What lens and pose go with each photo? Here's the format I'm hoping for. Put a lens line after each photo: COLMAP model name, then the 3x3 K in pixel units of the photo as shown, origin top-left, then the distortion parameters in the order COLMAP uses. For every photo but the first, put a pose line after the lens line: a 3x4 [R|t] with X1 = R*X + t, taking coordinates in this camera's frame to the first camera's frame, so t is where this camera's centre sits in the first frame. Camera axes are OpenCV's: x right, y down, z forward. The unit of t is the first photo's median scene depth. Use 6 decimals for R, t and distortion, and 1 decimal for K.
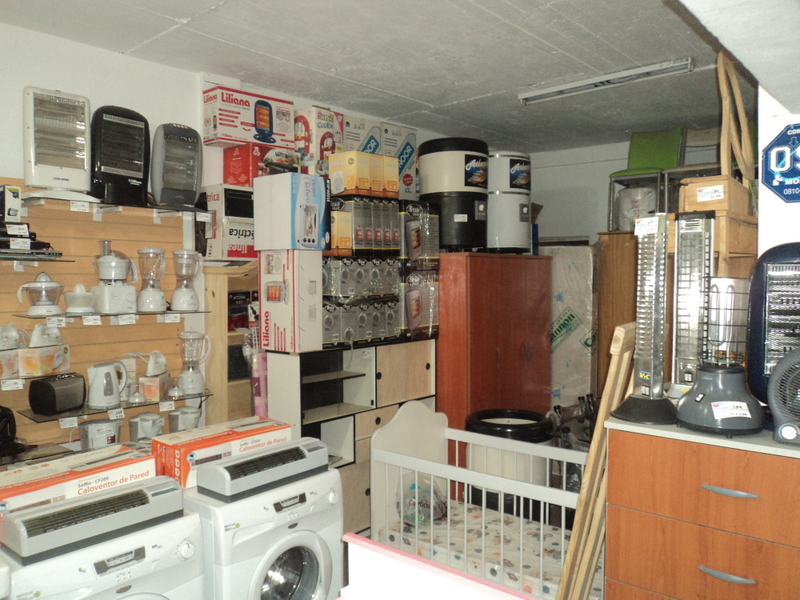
lens RADIAL K [[650.1, 0, 400.0], [0, 650.1, 300.0], [0, 0, 1]] dist [-0.029629, 0.049697]
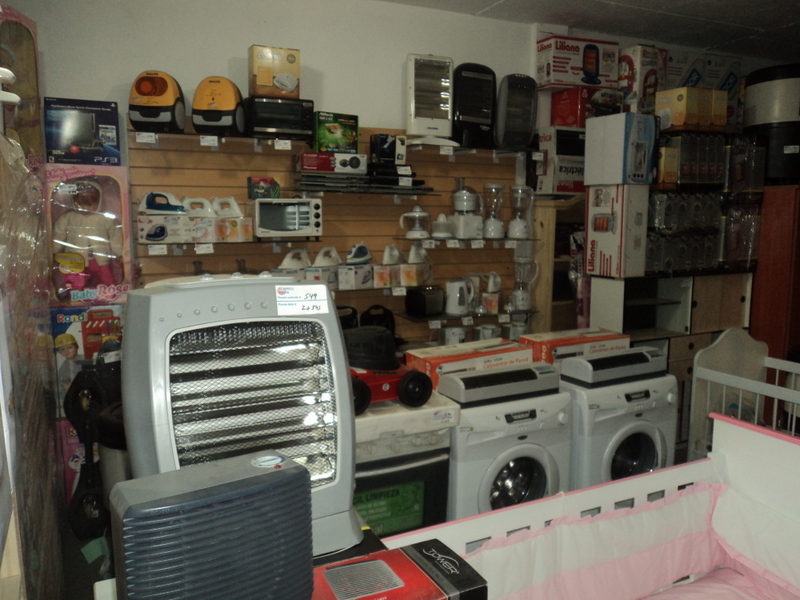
lens RADIAL K [[650.1, 0, 400.0], [0, 650.1, 300.0], [0, 0, 1]] dist [-0.029629, 0.049697]
pose [[0.922490, 0.055469, -0.382014, -0.077608], [-0.018310, 0.994796, 0.100229, 0.013720], [0.385586, -0.085466, 0.918705, -0.161528]]
